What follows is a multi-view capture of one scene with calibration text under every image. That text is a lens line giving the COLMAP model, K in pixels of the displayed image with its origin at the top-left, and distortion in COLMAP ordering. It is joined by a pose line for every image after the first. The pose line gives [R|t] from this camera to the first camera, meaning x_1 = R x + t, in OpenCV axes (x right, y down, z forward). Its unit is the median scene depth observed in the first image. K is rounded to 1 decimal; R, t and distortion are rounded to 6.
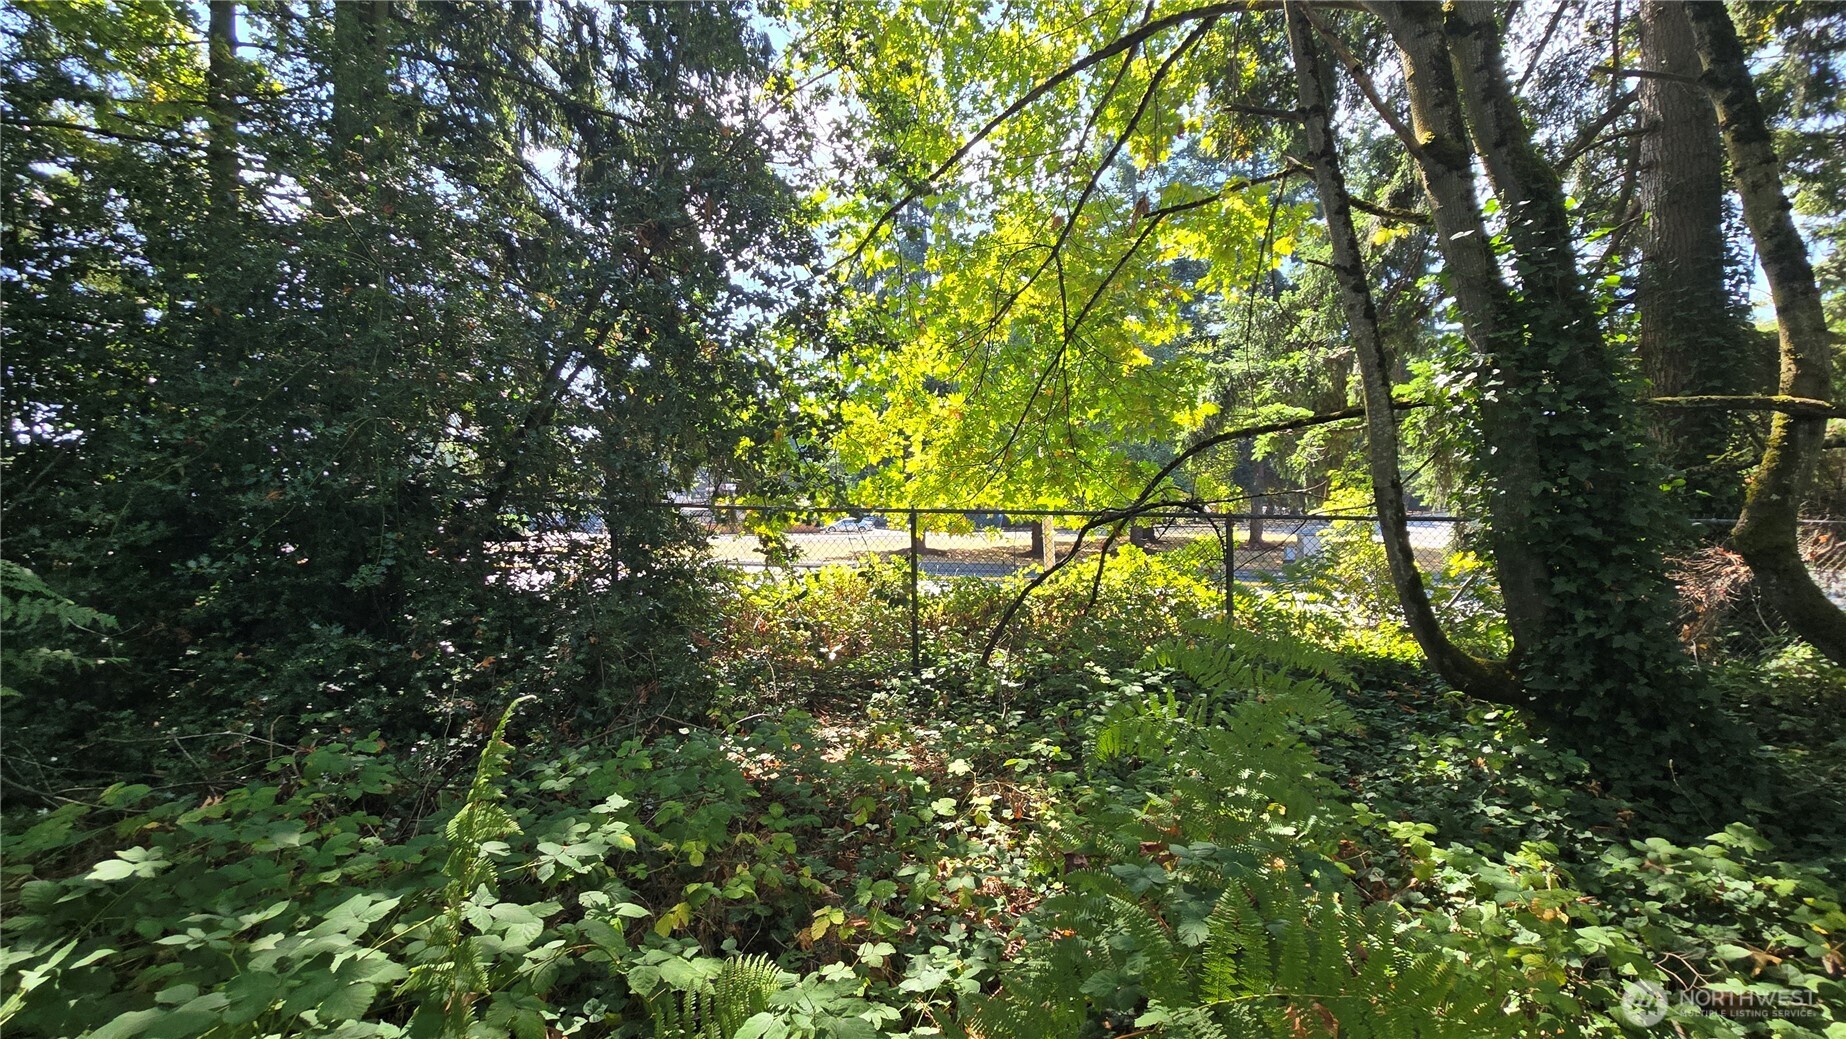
lens RADIAL K [[766.2, 0, 914.5], [0, 766.2, 523.6], [0, 0, 1]] dist [0.000116, 0.001049]
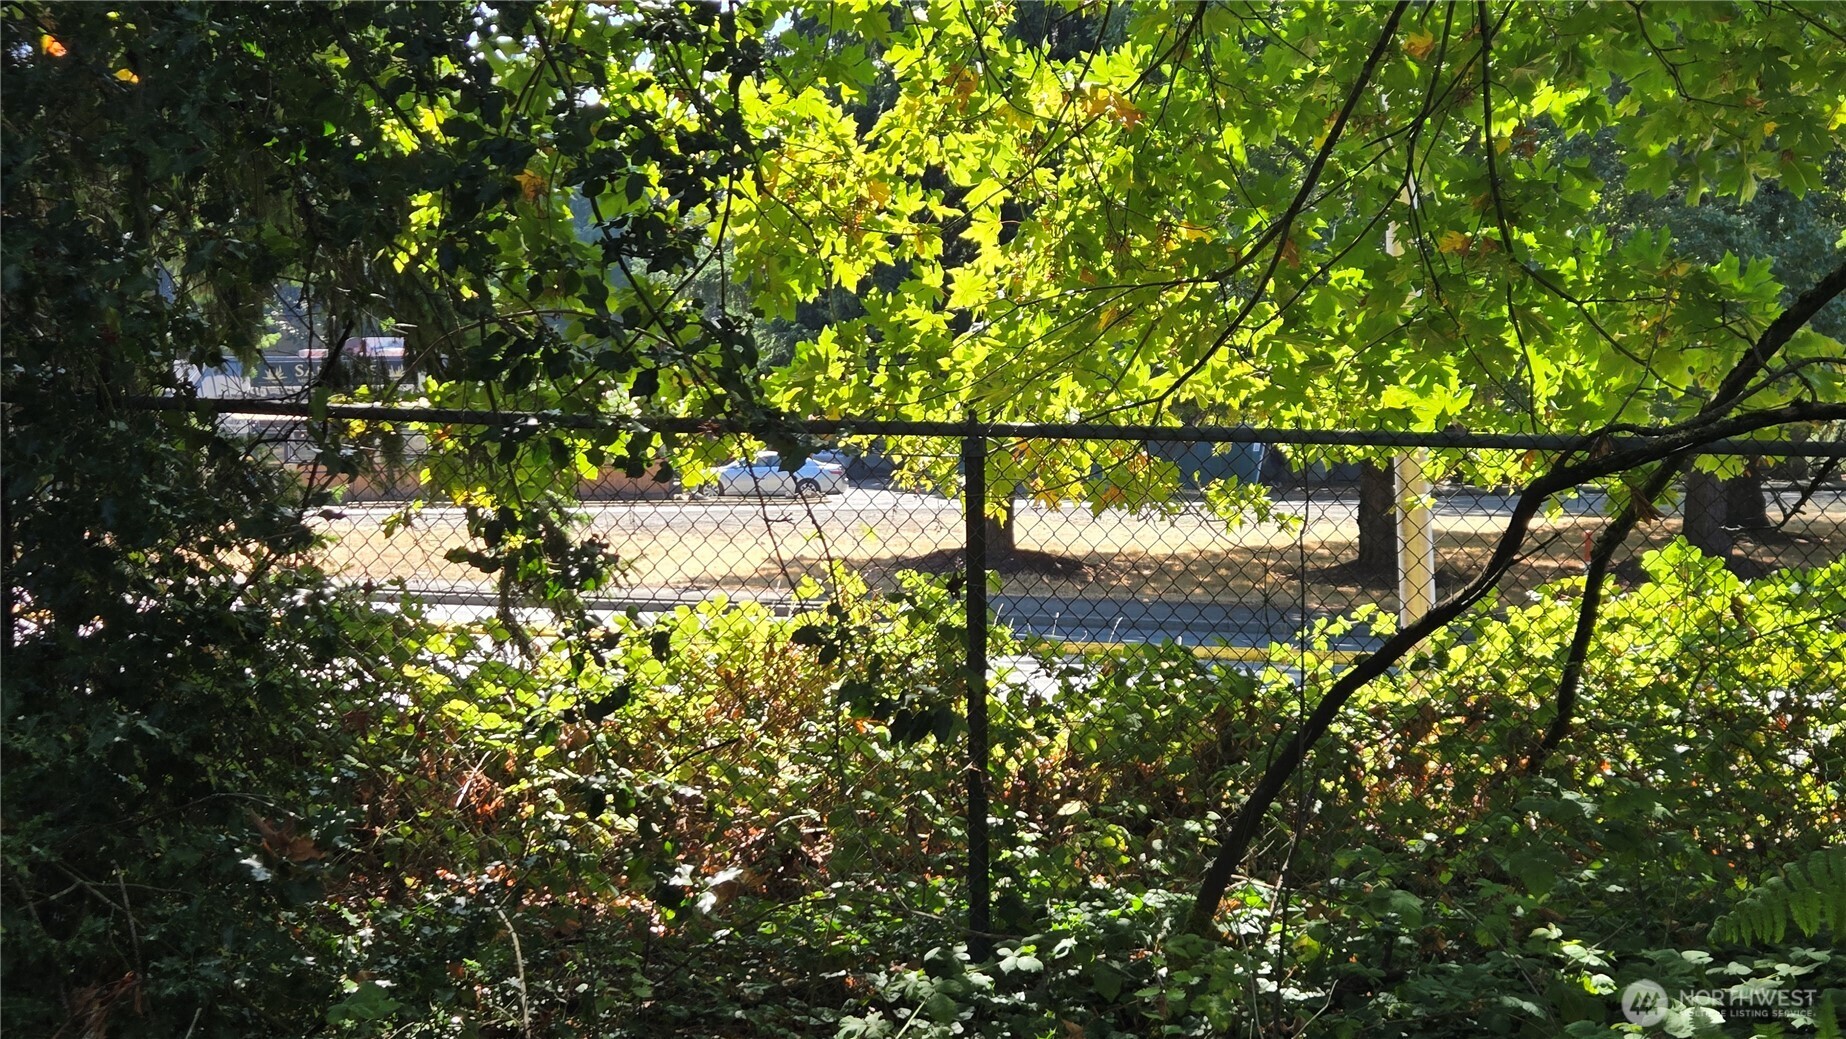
lens RADIAL K [[1242.9, 0, 936.6], [0, 1242.9, 509.1], [0, 0, 1]] dist [0.084388, -0.060740]
pose [[0.999410, 0.005823, 0.033842, -0.033768], [-0.006903, 0.999467, 0.031903, -0.000786], [-0.033639, -0.032118, 0.998918, 0.497552]]
